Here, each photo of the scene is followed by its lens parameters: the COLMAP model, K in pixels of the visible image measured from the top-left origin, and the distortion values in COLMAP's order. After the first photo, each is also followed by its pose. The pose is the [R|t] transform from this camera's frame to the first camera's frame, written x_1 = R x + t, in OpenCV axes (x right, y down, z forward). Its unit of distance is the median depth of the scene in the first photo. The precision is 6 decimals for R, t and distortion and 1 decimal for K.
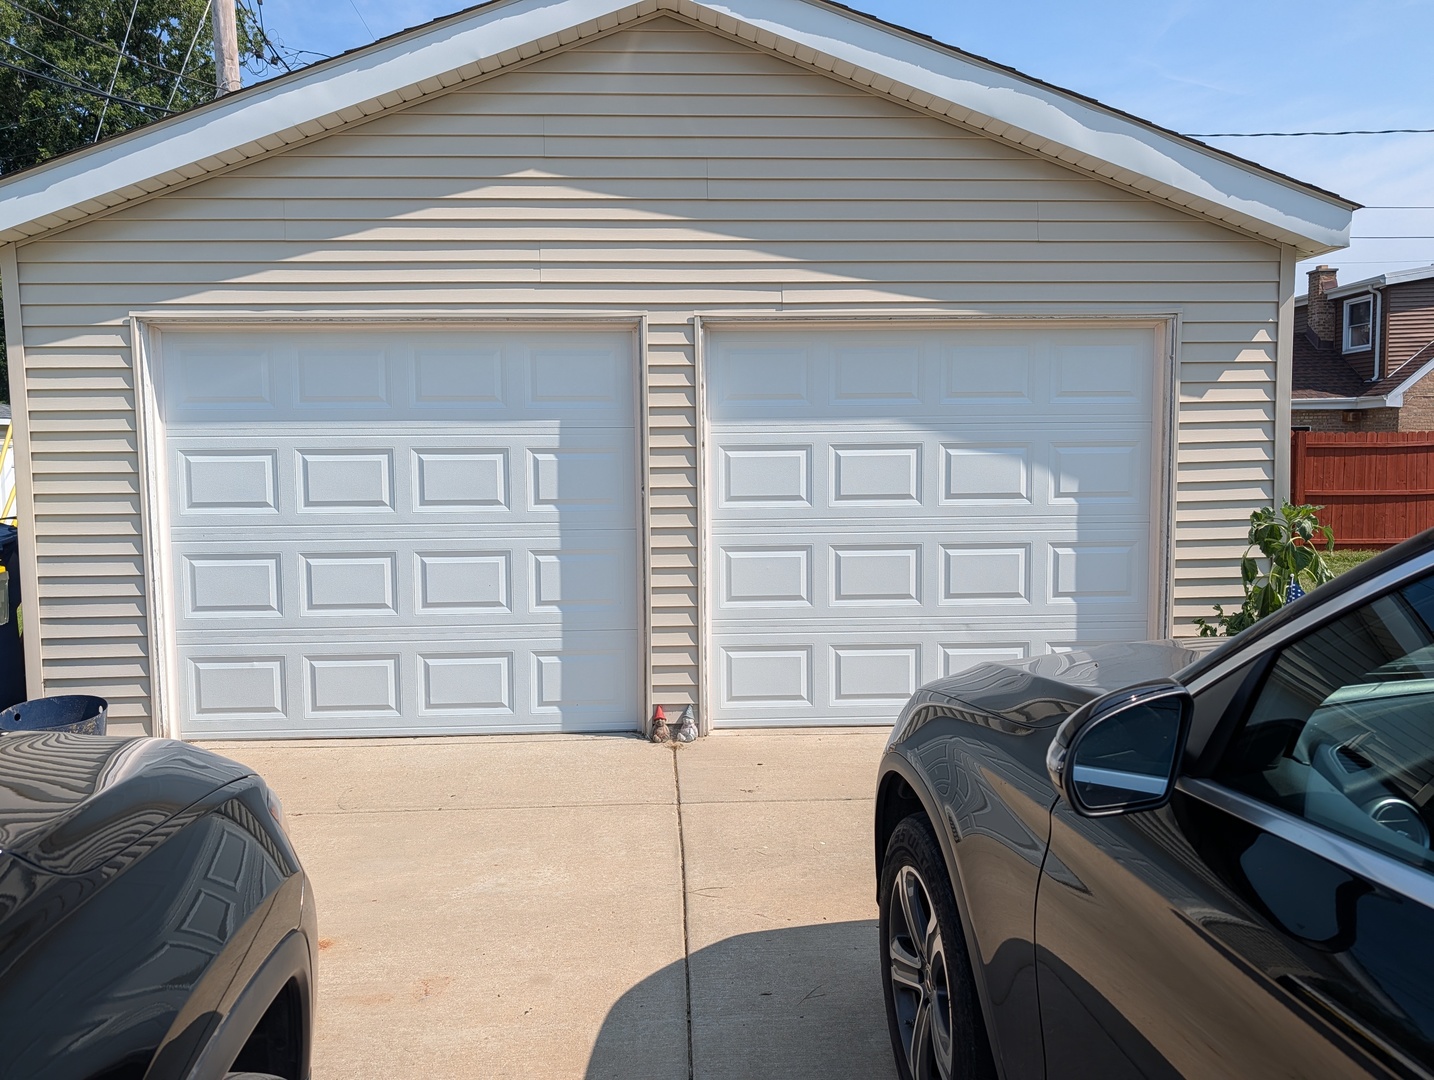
lens RADIAL K [[1026.4, 0, 711.8], [0, 1026.4, 540.9], [0, 0, 1]] dist [0.026692, -0.032303]
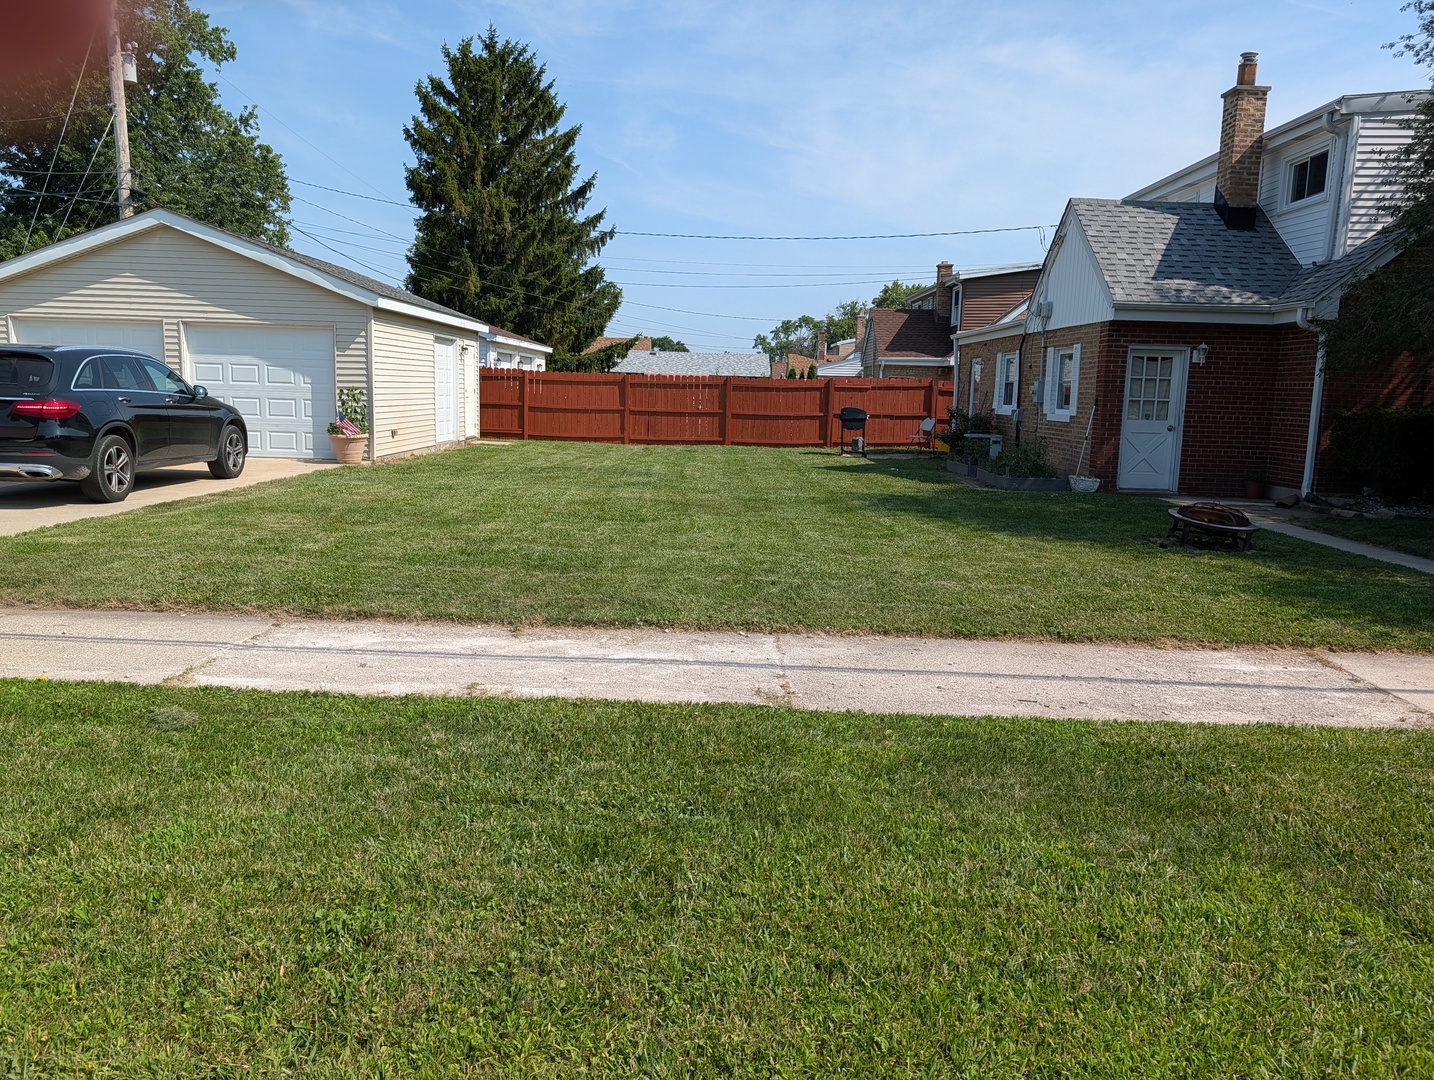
lens RADIAL K [[1026.4, 0, 722.0], [0, 1026.4, 537.4], [0, 0, 1]] dist [0.026692, -0.032303]
pose [[0.997170, 0.048944, -0.057058, 1.866197], [-0.045464, 0.997116, 0.060770, 0.179574], [0.059868, -0.058004, 0.996520, -2.111994]]
